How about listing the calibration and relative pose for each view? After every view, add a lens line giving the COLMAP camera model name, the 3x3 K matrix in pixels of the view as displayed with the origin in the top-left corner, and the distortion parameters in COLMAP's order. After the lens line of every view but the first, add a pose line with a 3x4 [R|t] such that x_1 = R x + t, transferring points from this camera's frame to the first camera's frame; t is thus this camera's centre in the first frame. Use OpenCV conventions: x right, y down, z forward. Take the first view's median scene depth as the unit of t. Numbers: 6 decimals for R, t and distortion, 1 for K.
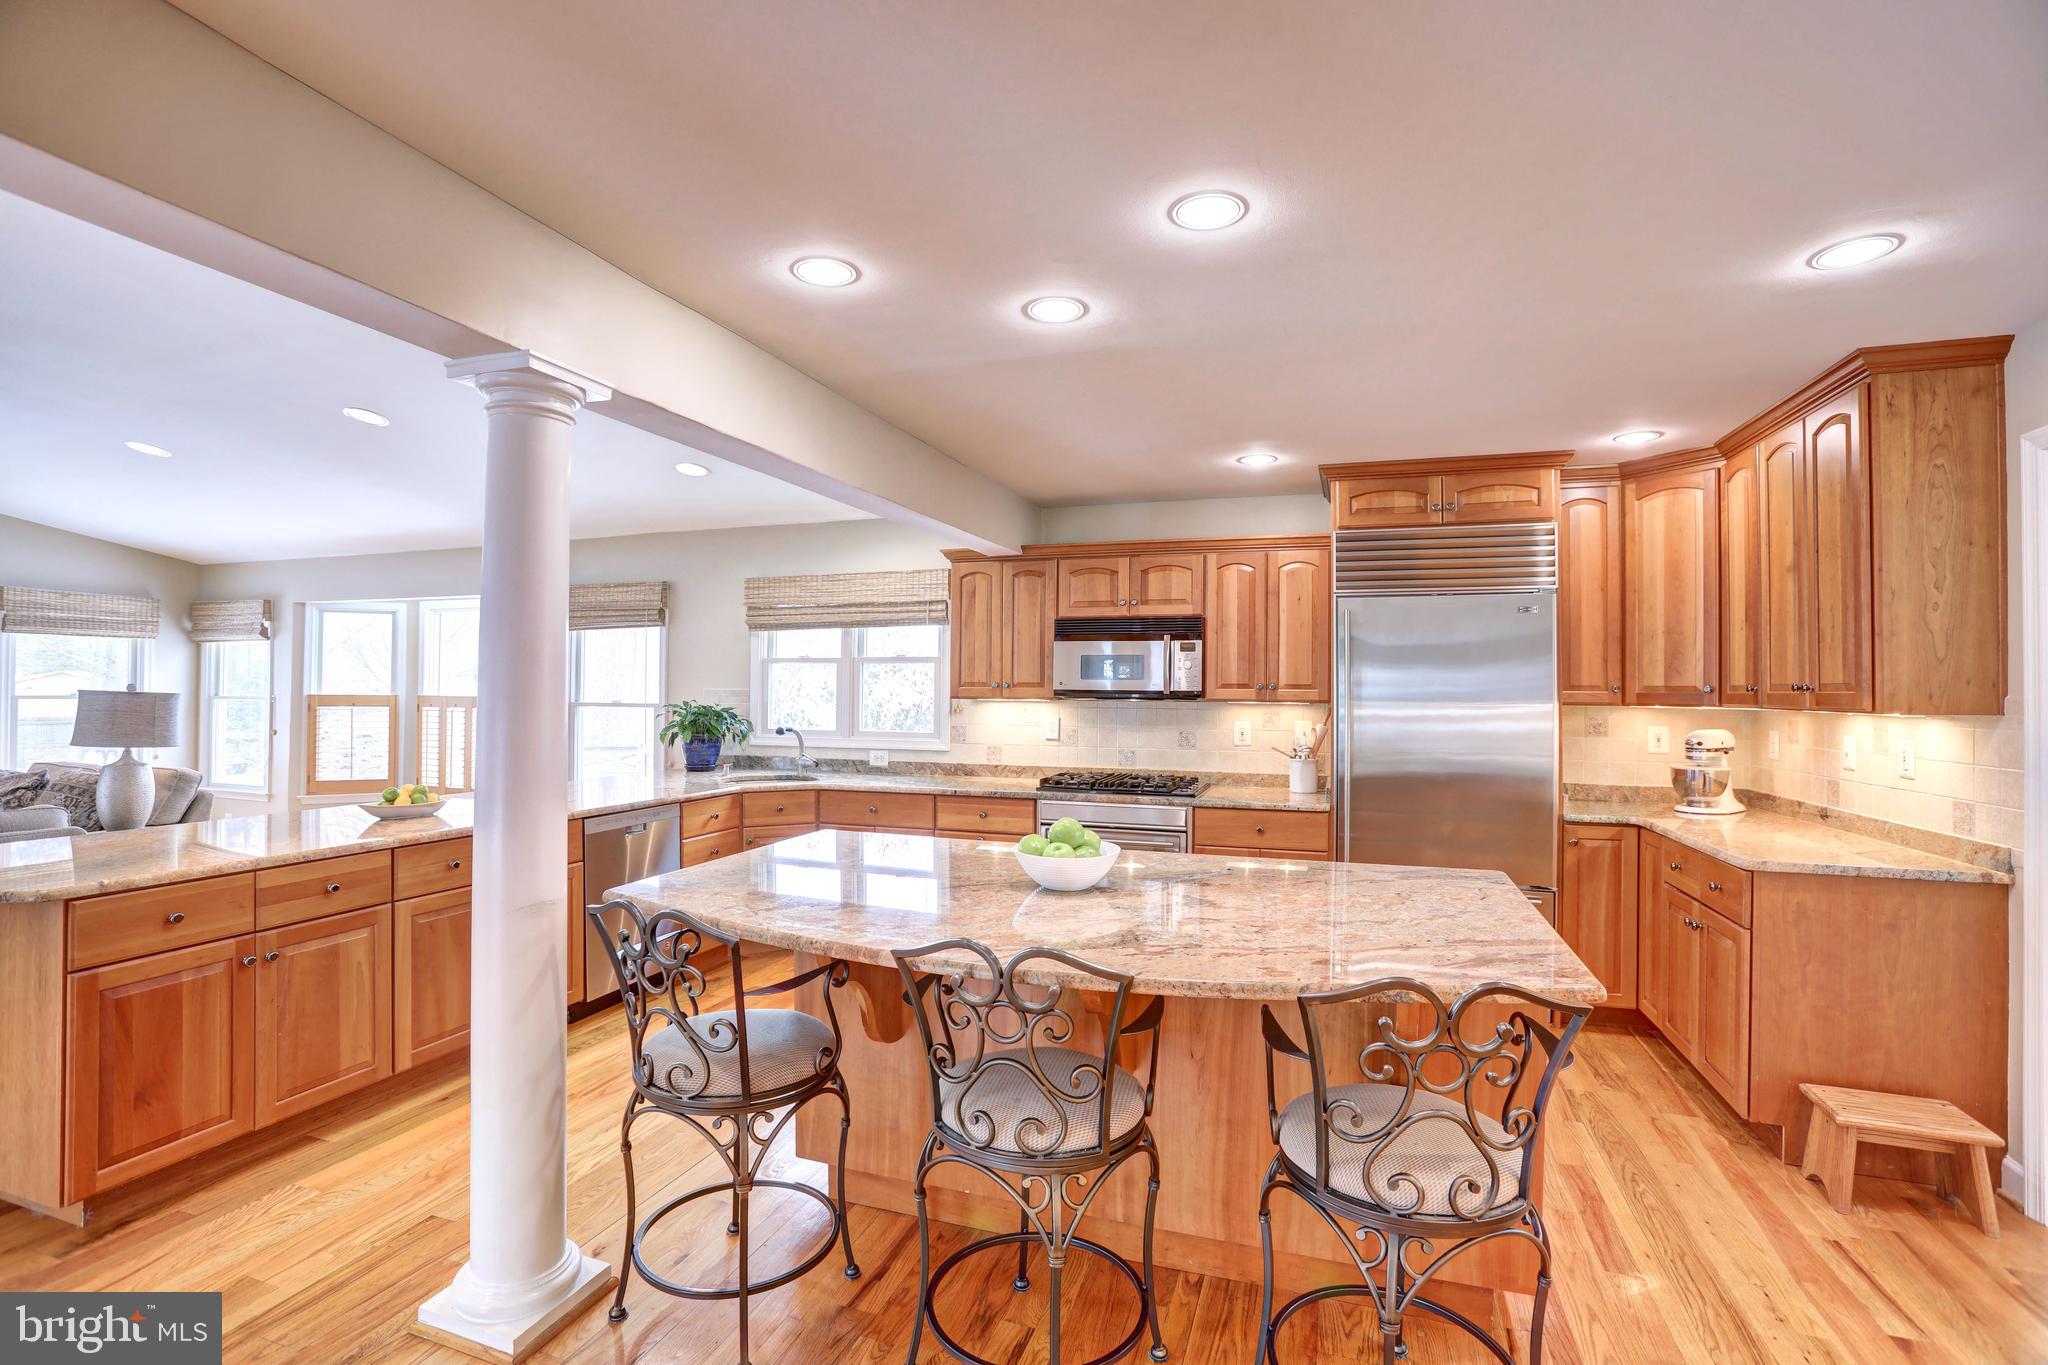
lens RADIAL K [[929.3, 0, 1023.4], [0, 929.3, 679.5], [0, 0, 1]] dist [-0.077383, 0.031830]
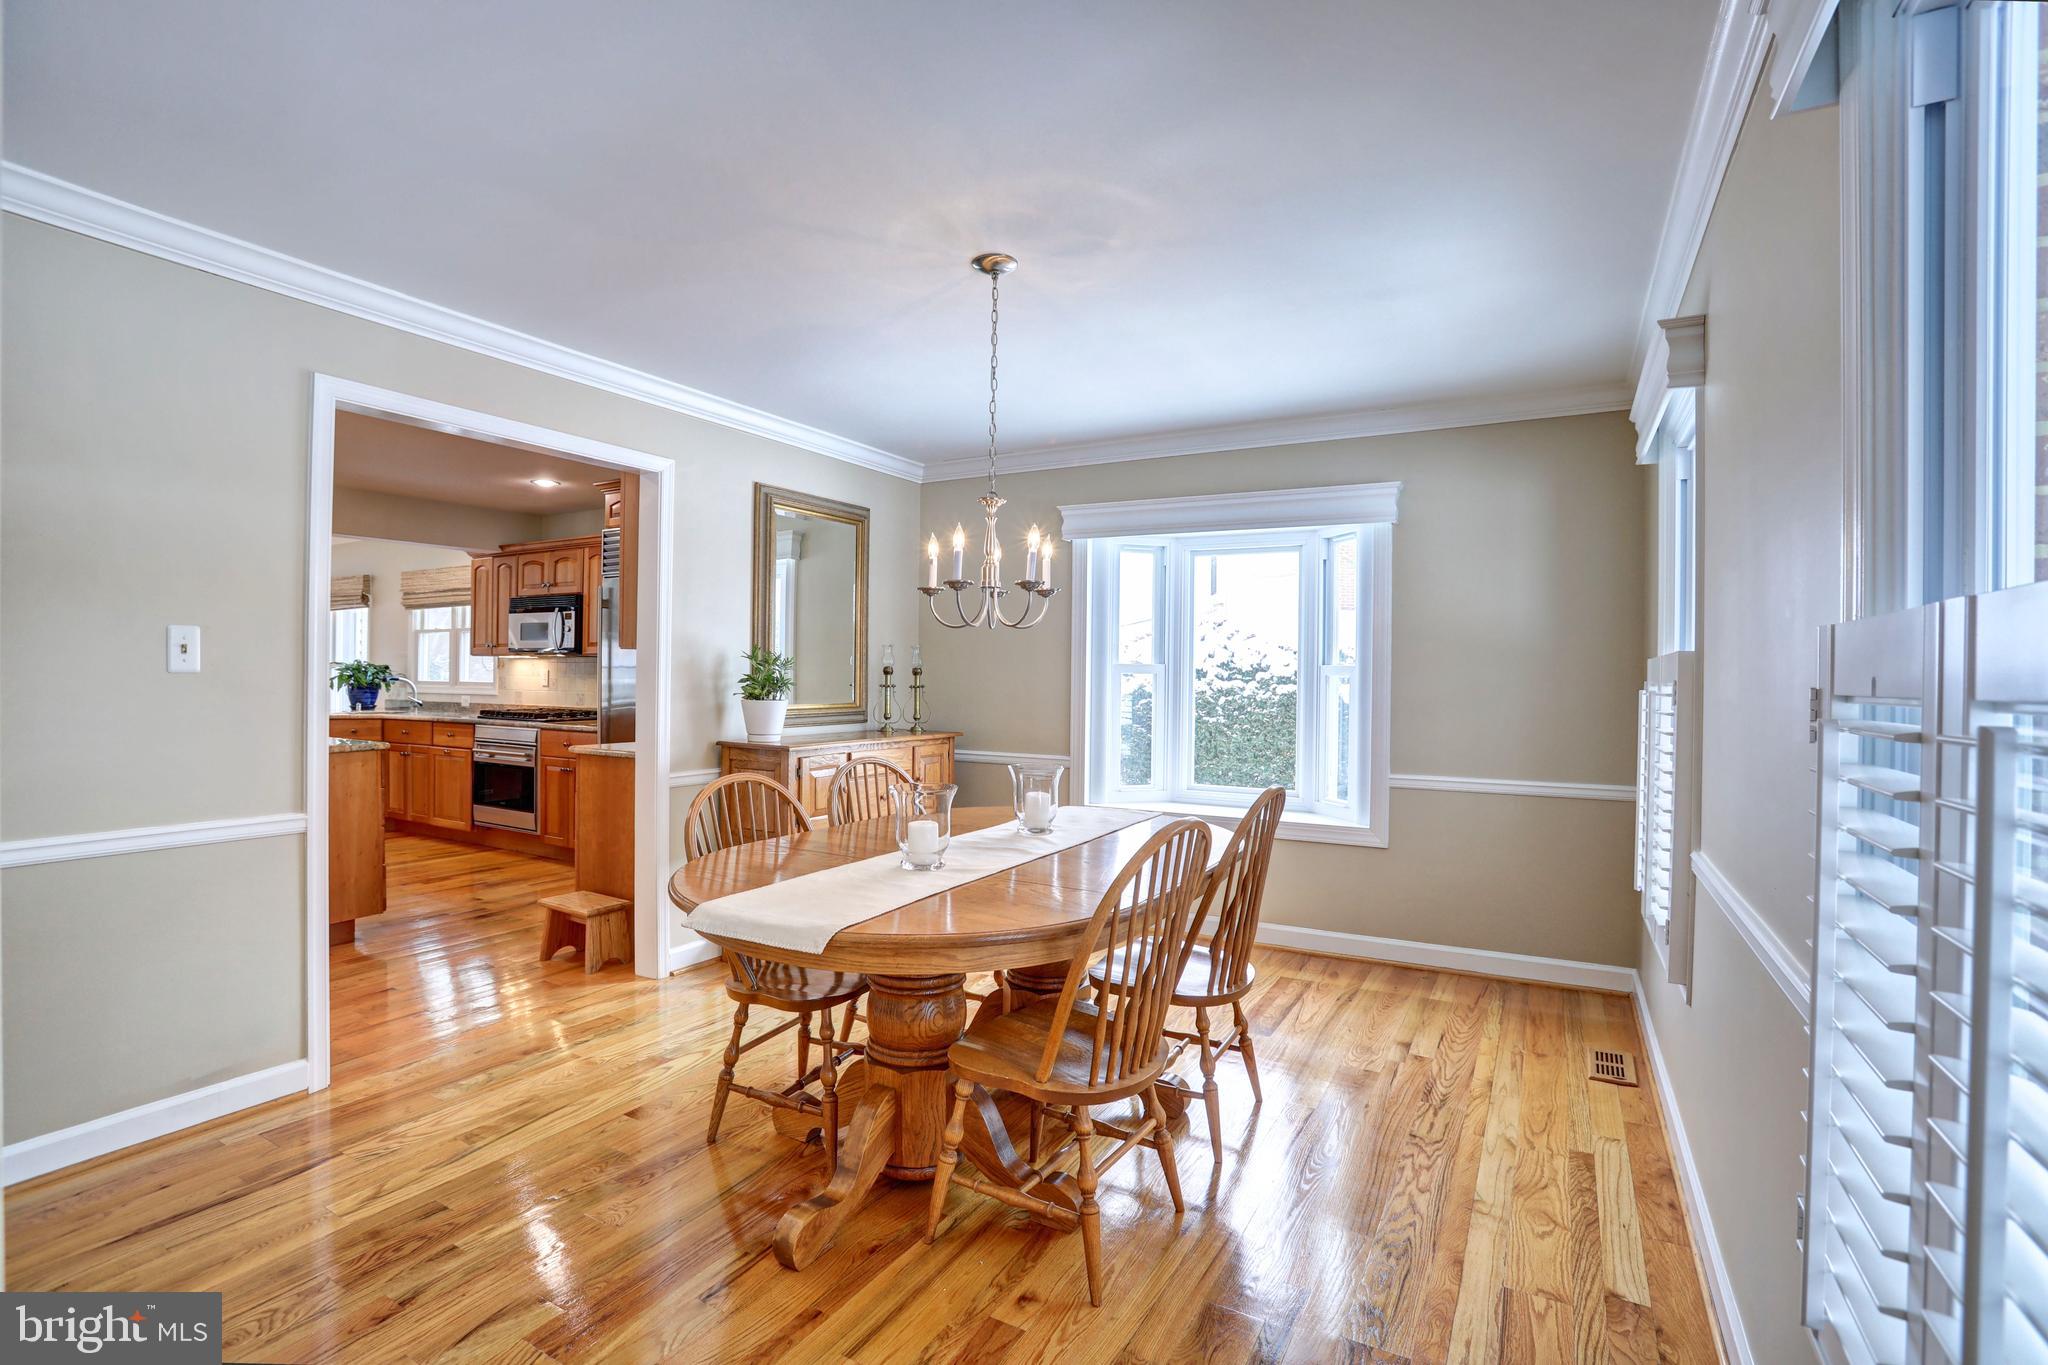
lens RADIAL K [[929.3, 0, 1023.4], [0, 929.3, 679.5], [0, 0, 1]] dist [-0.077383, 0.031830]
pose [[0.986669, 0.004929, -0.162668, 1.251008], [-0.002679, 0.999898, 0.014044, 0.045103], [0.162721, -0.013421, 0.986581, -0.275535]]
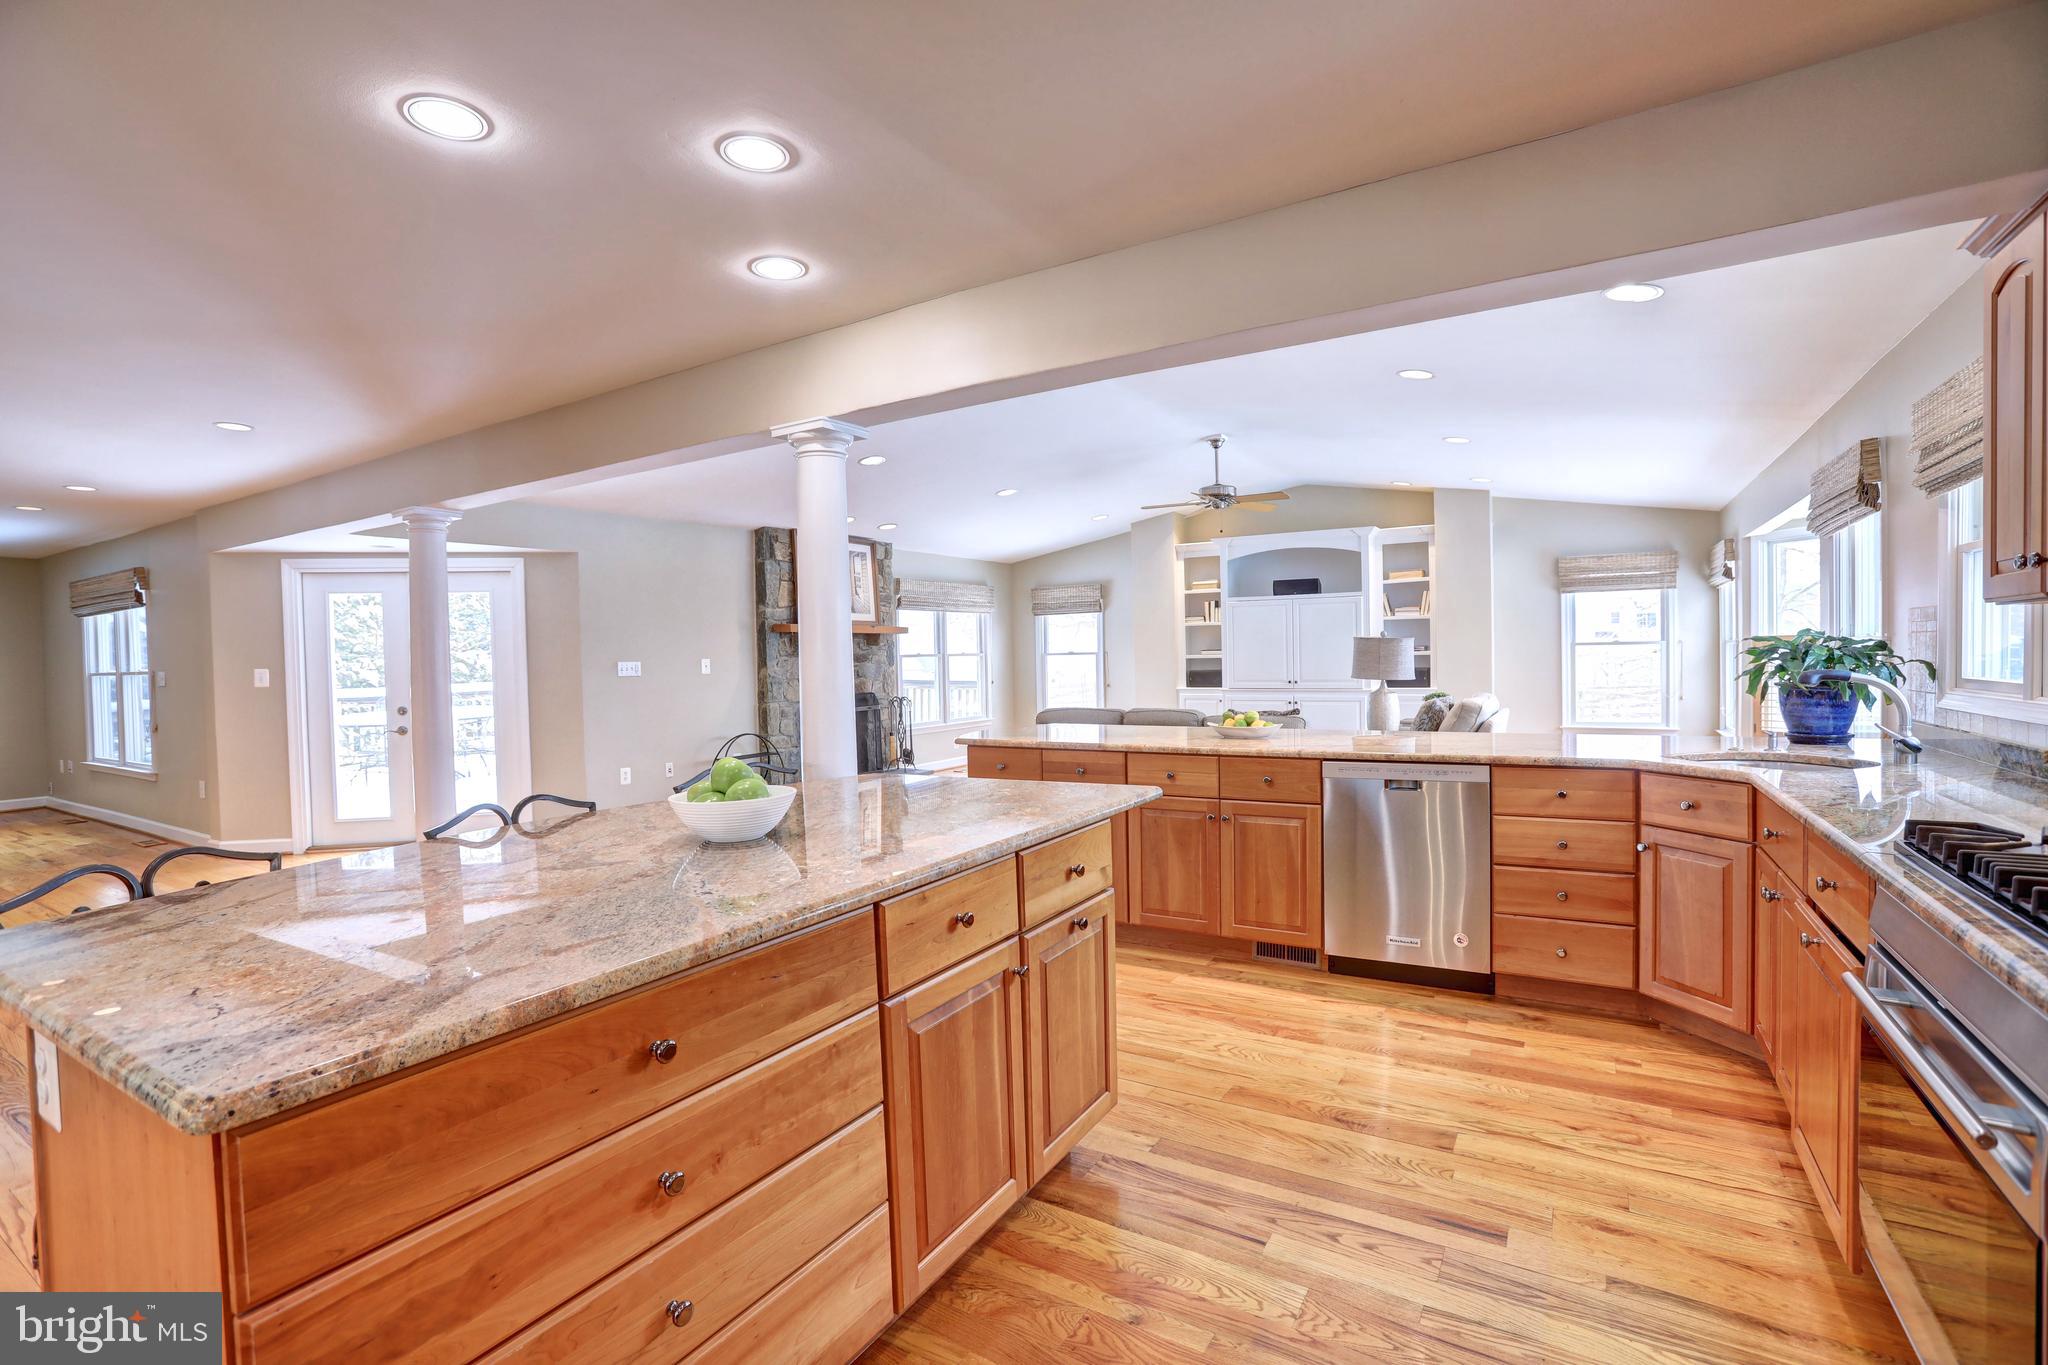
lens RADIAL K [[929.3, 0, 1023.4], [0, 929.3, 679.5], [0, 0, 1]] dist [-0.077383, 0.031830]
pose [[-0.215048, 0.021940, -0.976357, 0.495389], [0.032963, 0.999341, 0.015196, 0.042826], [0.976047, -0.028916, -0.215629, 0.869544]]
